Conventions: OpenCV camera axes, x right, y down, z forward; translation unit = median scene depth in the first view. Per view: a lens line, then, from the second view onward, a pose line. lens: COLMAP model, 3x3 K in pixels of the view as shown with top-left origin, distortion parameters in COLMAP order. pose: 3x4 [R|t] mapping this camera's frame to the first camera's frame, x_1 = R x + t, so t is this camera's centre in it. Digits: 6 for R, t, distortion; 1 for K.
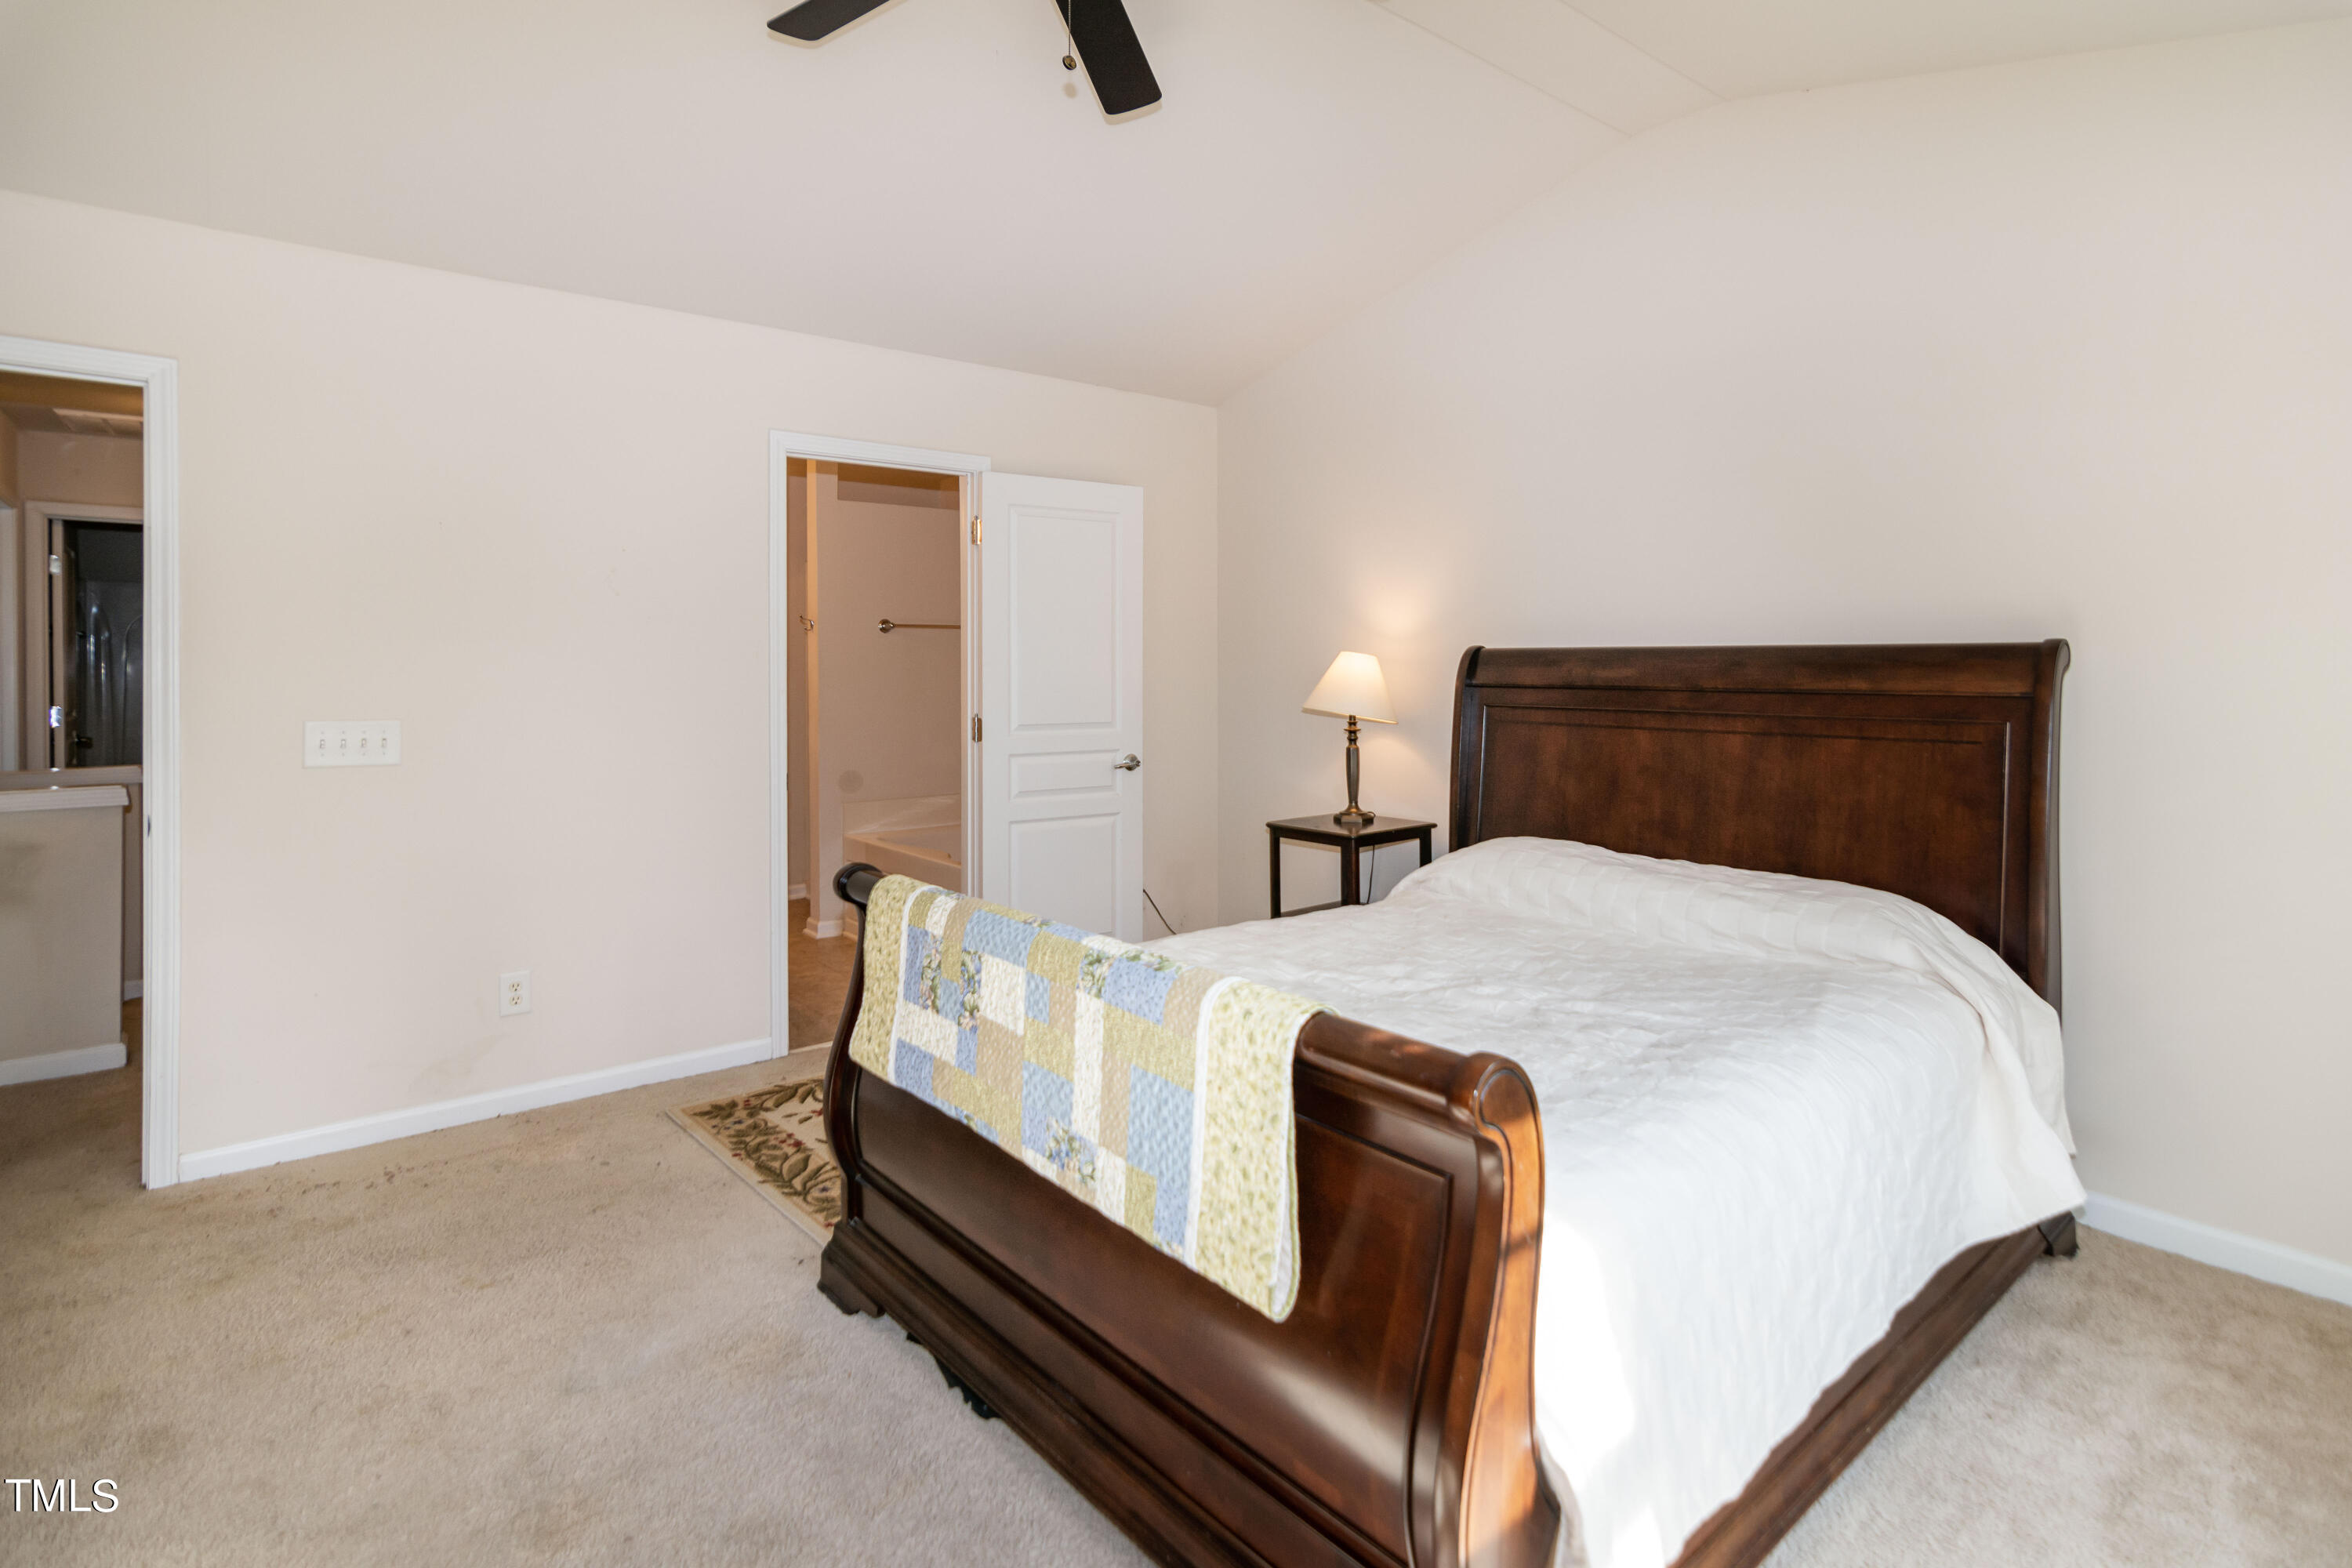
lens RADIAL K [[1173.4, 0, 1161.0], [0, 1173.4, 704.1], [0, 0, 1]] dist [0.001108, 0.000698]
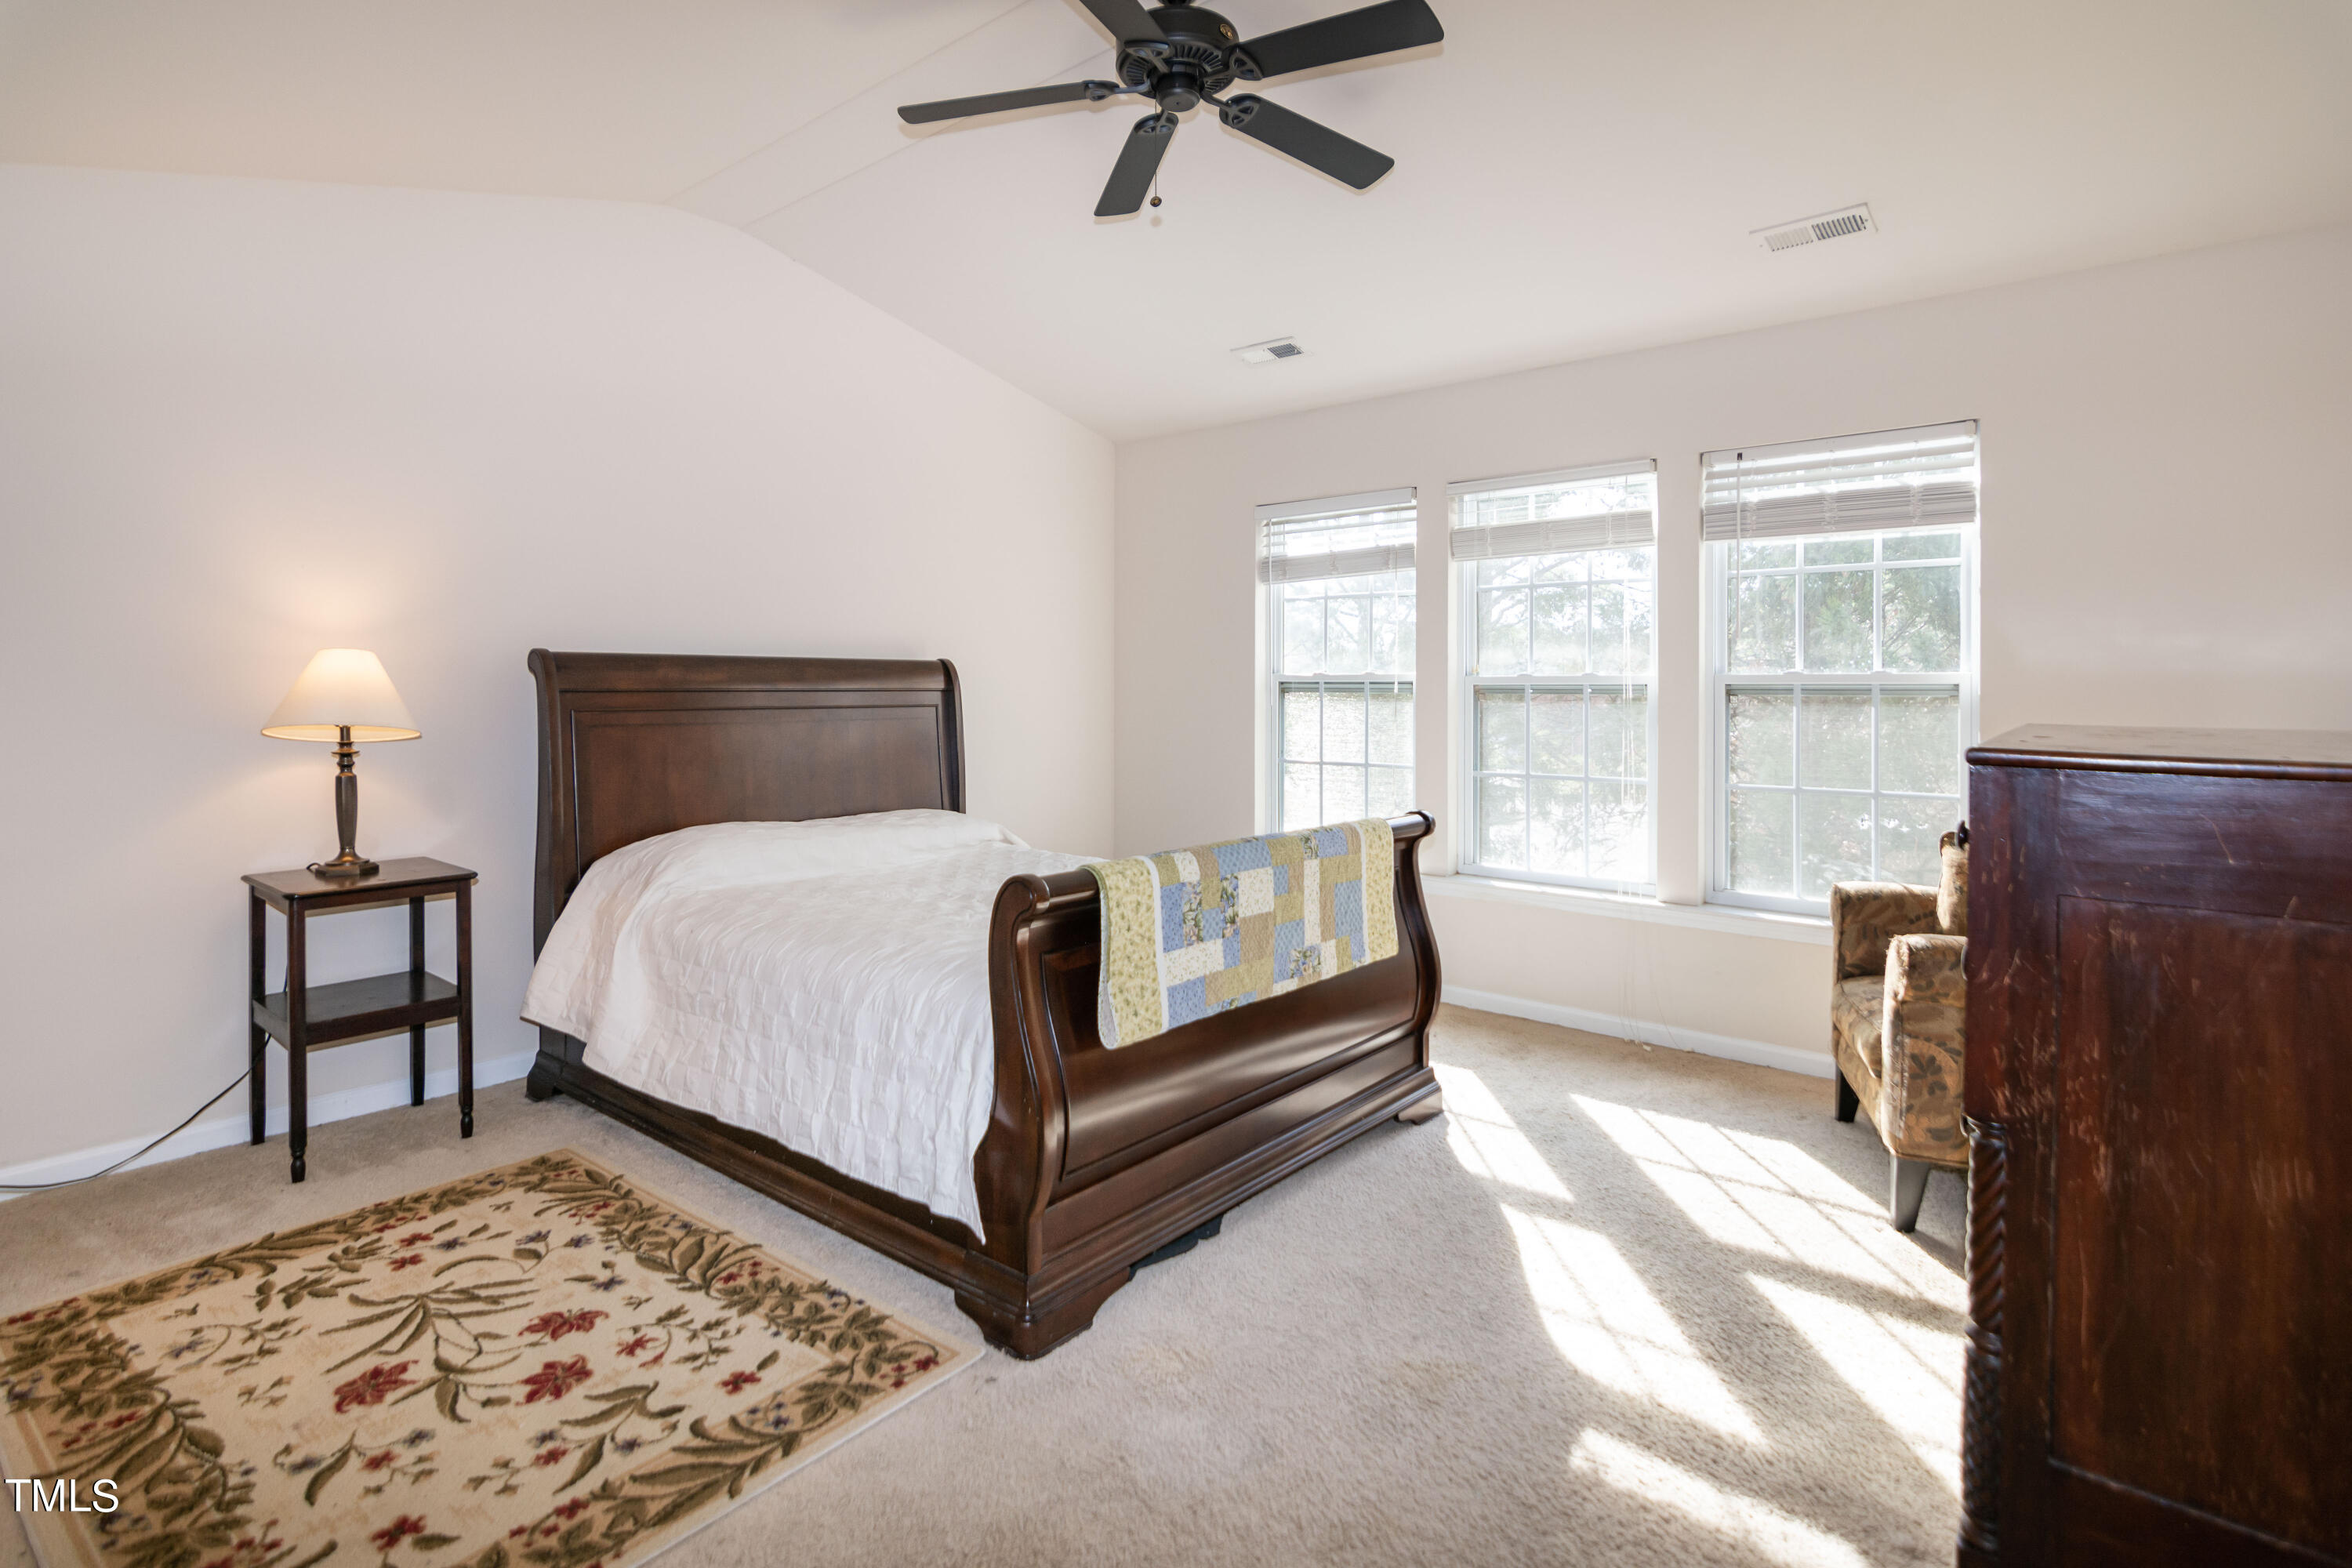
lens RADIAL K [[1173.4, 0, 1161.0], [0, 1173.4, 704.1], [0, 0, 1]] dist [0.001108, 0.000698]
pose [[-0.182192, -0.013494, 0.983170, -1.005620], [0.032095, 0.999291, 0.019663, -0.010661], [-0.982739, 0.035138, -0.181630, 0.902251]]
